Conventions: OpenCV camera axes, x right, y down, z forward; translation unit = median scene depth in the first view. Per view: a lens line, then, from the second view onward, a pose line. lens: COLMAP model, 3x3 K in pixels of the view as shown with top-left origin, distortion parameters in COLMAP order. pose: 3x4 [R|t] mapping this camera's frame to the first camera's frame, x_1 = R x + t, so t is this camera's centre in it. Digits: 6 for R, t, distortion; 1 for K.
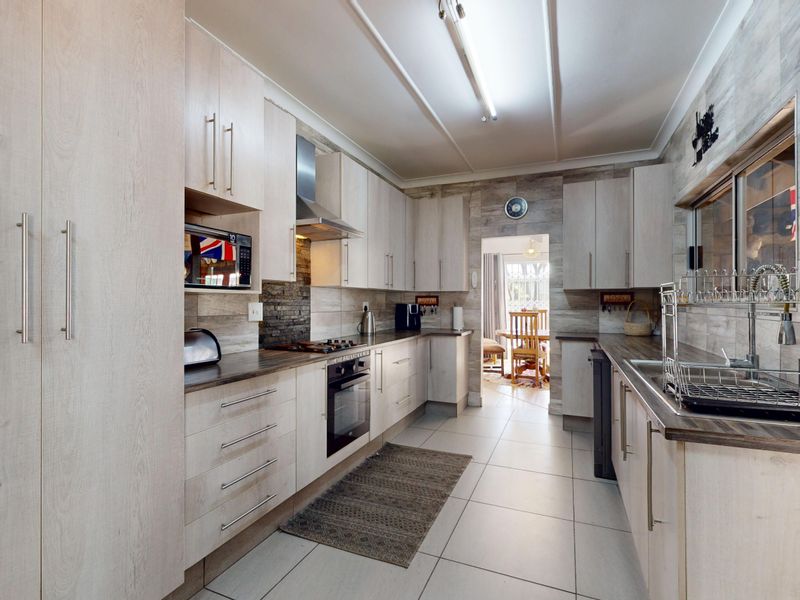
lens RADIAL K [[389.7, 0, 402.0], [0, 389.7, 300.9], [0, 0, 1]] dist [-0.001250, -0.000089]
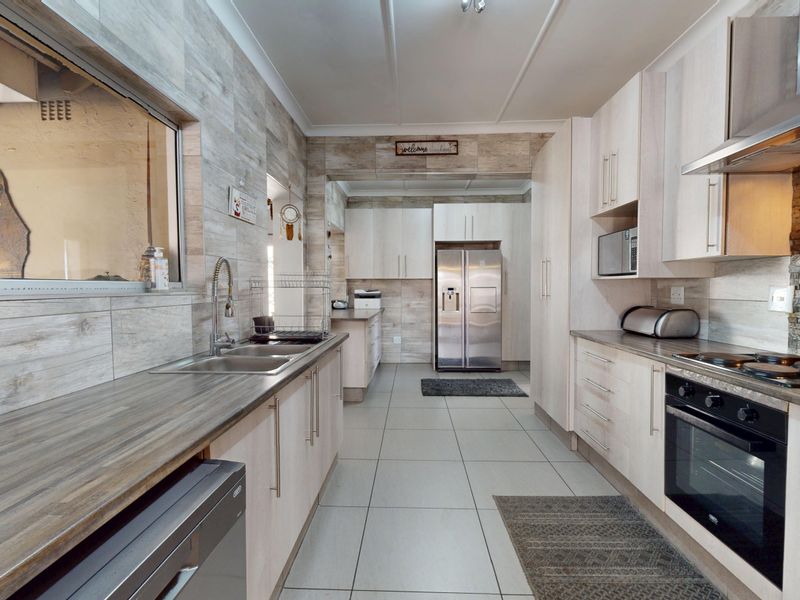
lens RADIAL K [[428.3, 0, 400.4], [0, 428.3, 301.0], [0, 0, 1]] dist [-0.000474, -0.000017]
pose [[-0.933070, 0.016149, -0.359332, 0.567249], [0.006210, 0.999566, 0.028795, 0.006788], [0.359641, 0.024636, -0.932765, 1.573480]]
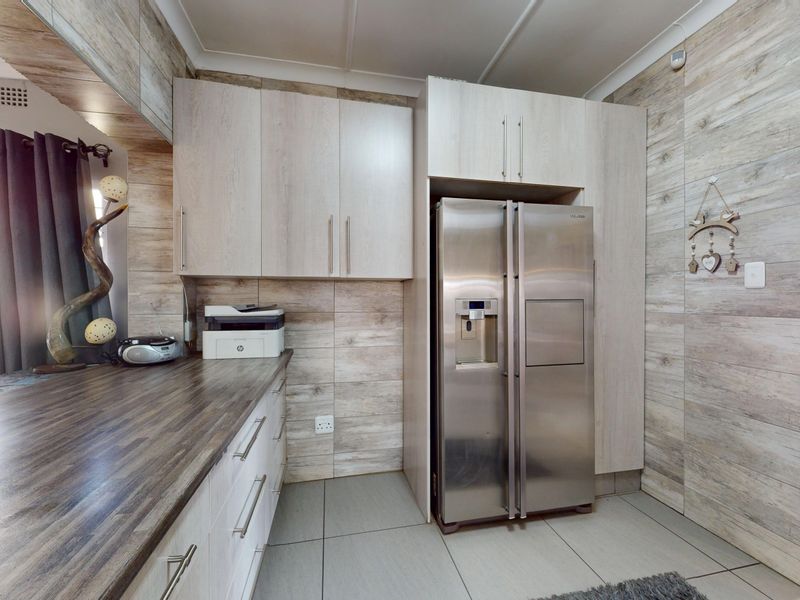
lens RADIAL K [[329.4, 0, 398.2], [0, 329.4, 298.9], [0, 0, 1]] dist [0.003082, 0.000110]
pose [[-0.819318, 0.005970, -0.573309, 0.348959], [0.005695, 0.999981, 0.002274, 0.003117], [0.573311, -0.001402, -0.819336, 0.966676]]
